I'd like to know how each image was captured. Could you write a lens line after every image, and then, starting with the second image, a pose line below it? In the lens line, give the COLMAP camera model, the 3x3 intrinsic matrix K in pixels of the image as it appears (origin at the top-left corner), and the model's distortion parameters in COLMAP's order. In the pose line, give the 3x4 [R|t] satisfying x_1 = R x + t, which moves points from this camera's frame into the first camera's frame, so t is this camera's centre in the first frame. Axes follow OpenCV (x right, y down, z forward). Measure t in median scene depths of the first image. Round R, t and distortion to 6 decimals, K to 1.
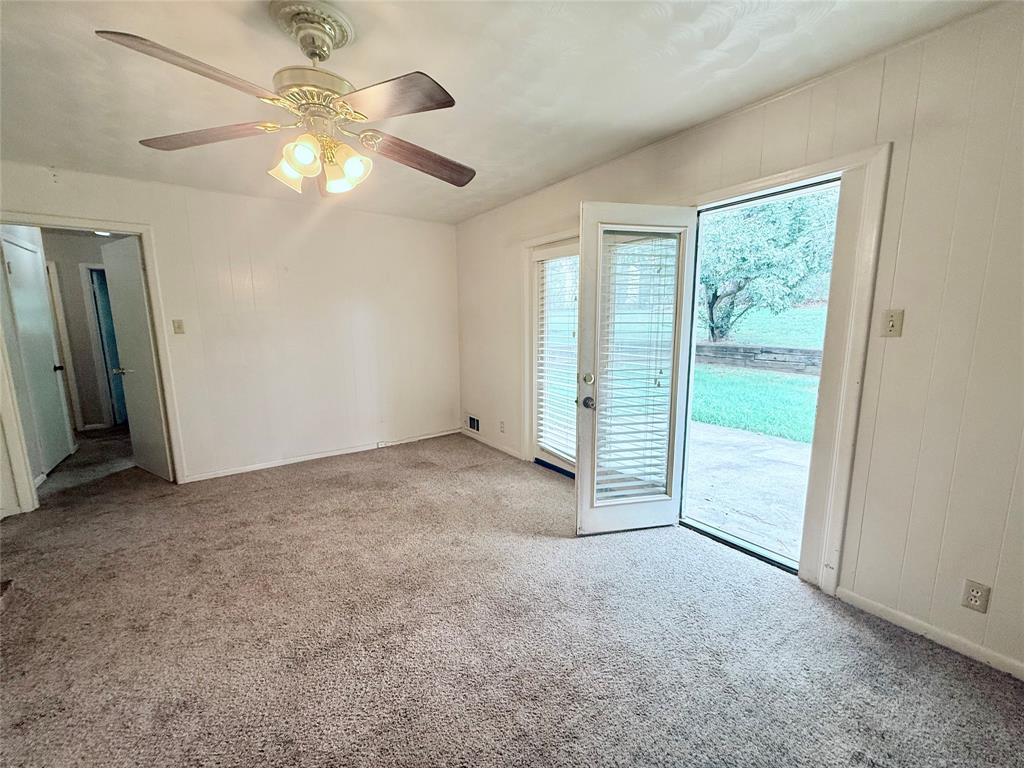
lens RADIAL K [[411.0, 0, 514.1], [0, 411.0, 386.4], [0, 0, 1]] dist [0.000168, 0.000237]
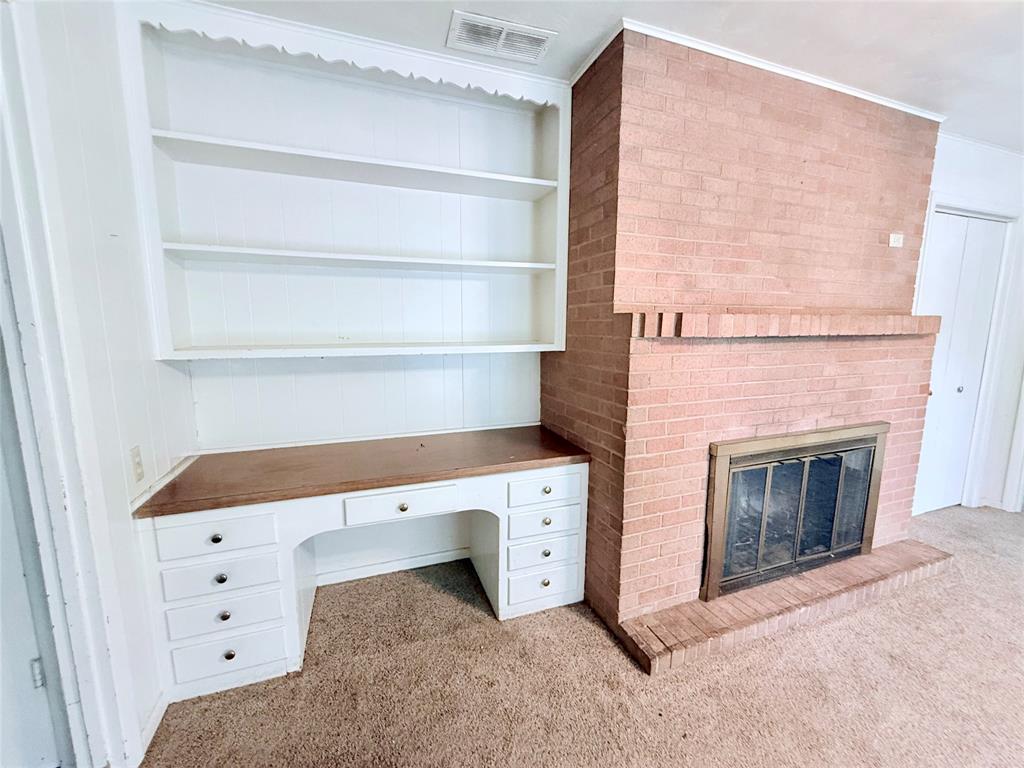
lens RADIAL K [[411.0, 0, 512.2], [0, 411.0, 384.0], [0, 0, 1]] dist [0.000168, 0.000237]
pose [[-0.275458, 0.144295, -0.950422, 0.146519], [-0.149307, 0.970251, 0.190579, -0.015658], [0.949647, 0.194401, -0.245719, 0.100961]]
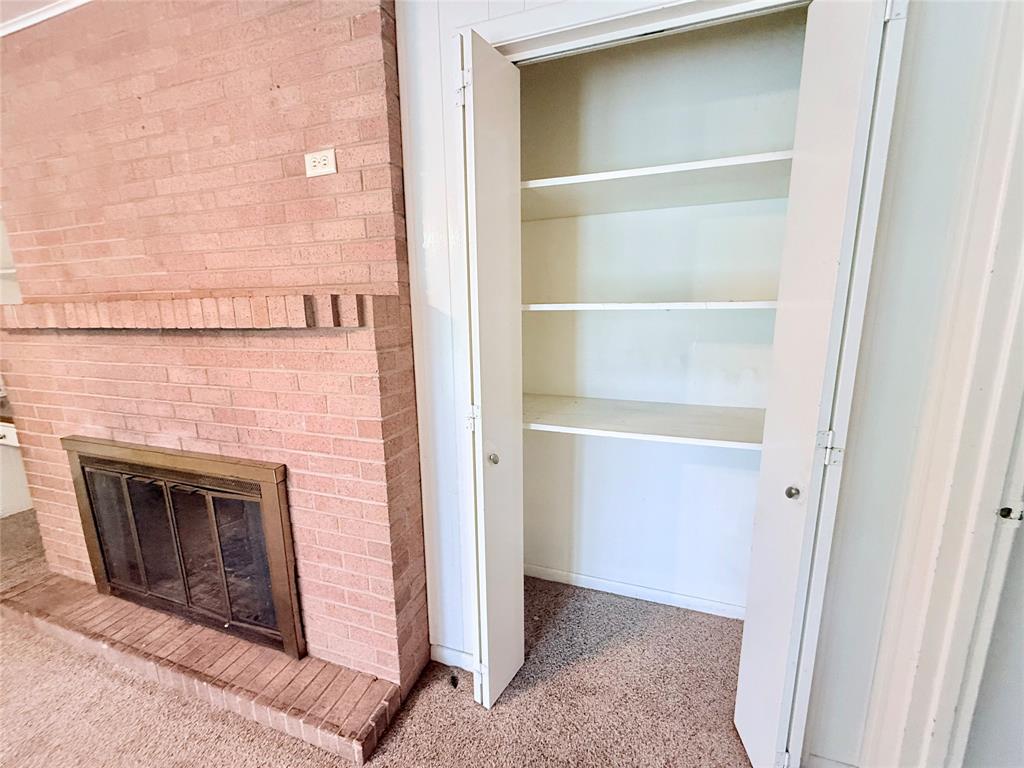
lens RADIAL K [[411.0, 0, 508.8], [0, 411.0, 380.8], [0, 0, 1]] dist [0.000168, 0.000237]
pose [[-0.818935, 0.125996, -0.559885, -2.040197], [-0.067695, 0.947582, 0.312259, -0.403153], [0.569880, 0.293621, -0.767478, 2.560500]]
